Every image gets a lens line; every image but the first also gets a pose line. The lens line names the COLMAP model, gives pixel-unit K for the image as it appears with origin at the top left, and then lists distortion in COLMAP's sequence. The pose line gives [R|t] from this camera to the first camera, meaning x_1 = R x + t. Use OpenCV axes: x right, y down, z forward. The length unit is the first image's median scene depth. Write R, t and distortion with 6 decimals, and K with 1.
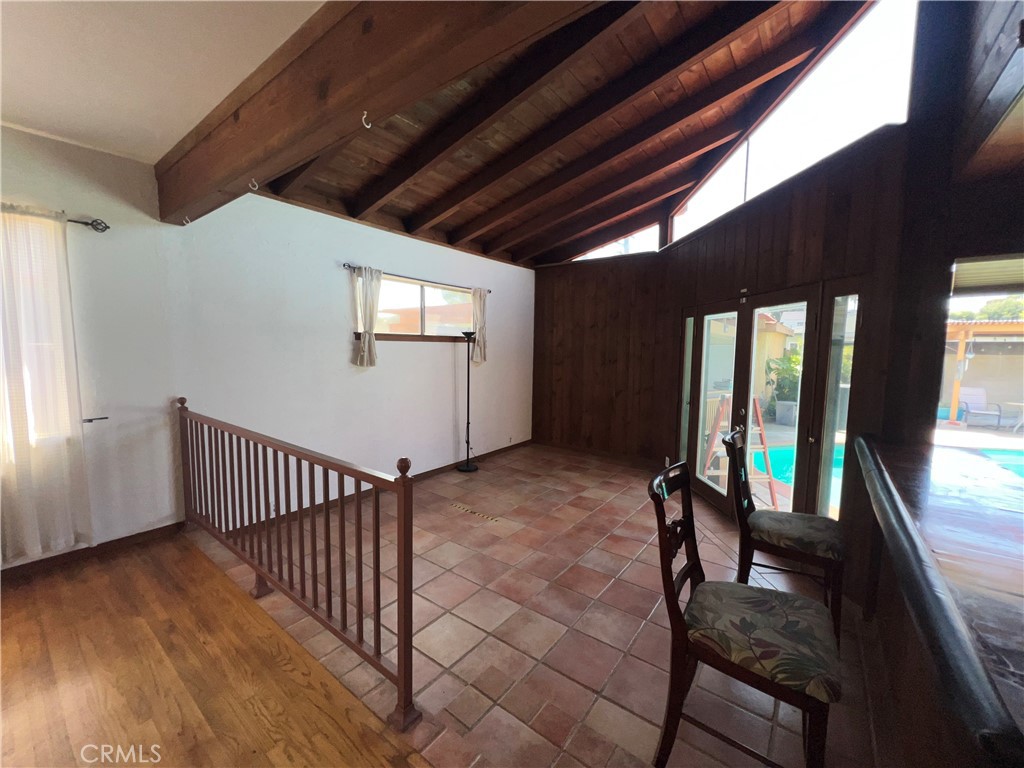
lens RADIAL K [[412.8, 0, 513.0], [0, 412.8, 390.7], [0, 0, 1]] dist [-0.001634, 0.000150]
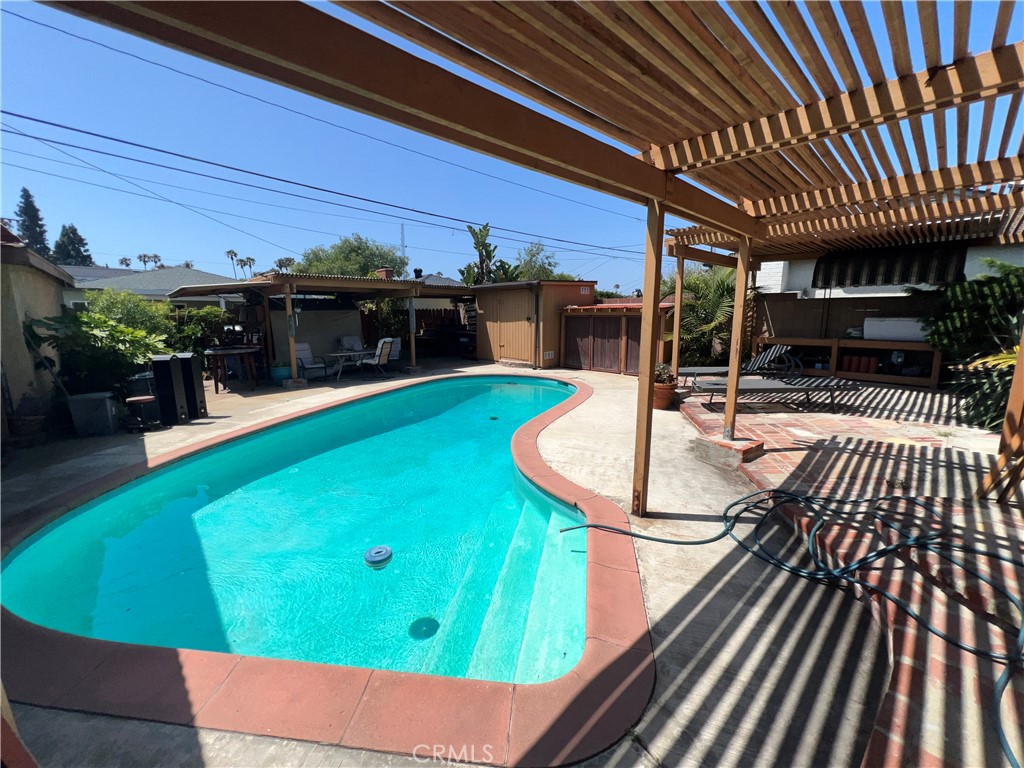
lens RADIAL K [[412.8, 0, 513.5], [0, 412.8, 382.1], [0, 0, 1]] dist [-0.001634, 0.000150]
pose [[0.173222, -0.171598, 0.969819, 0.666264], [0.111632, 0.981780, 0.153776, -0.034851], [-0.978536, 0.081625, 0.189221, 0.977044]]
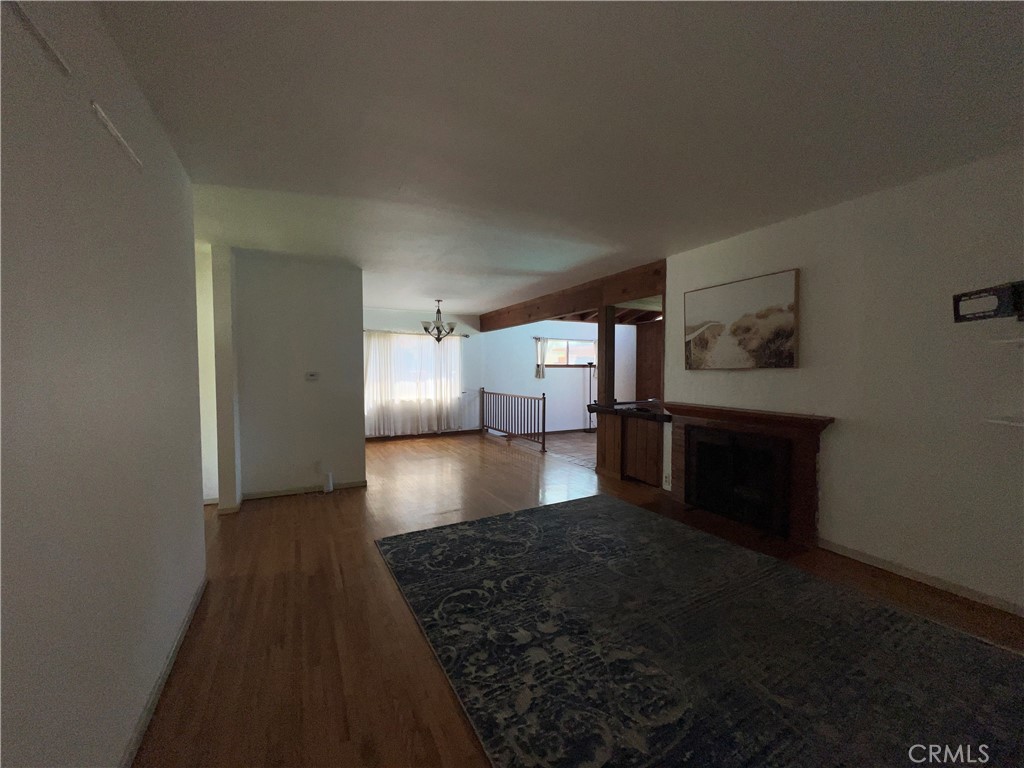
lens RADIAL K [[412.8, 0, 509.9], [0, 412.8, 379.5], [0, 0, 1]] dist [-0.001634, 0.000150]
pose [[0.904351, -0.008378, -0.426707, 0.569003], [-0.028989, 0.996292, -0.081000, 0.166174], [0.425803, 0.085623, 0.900755, -1.397019]]
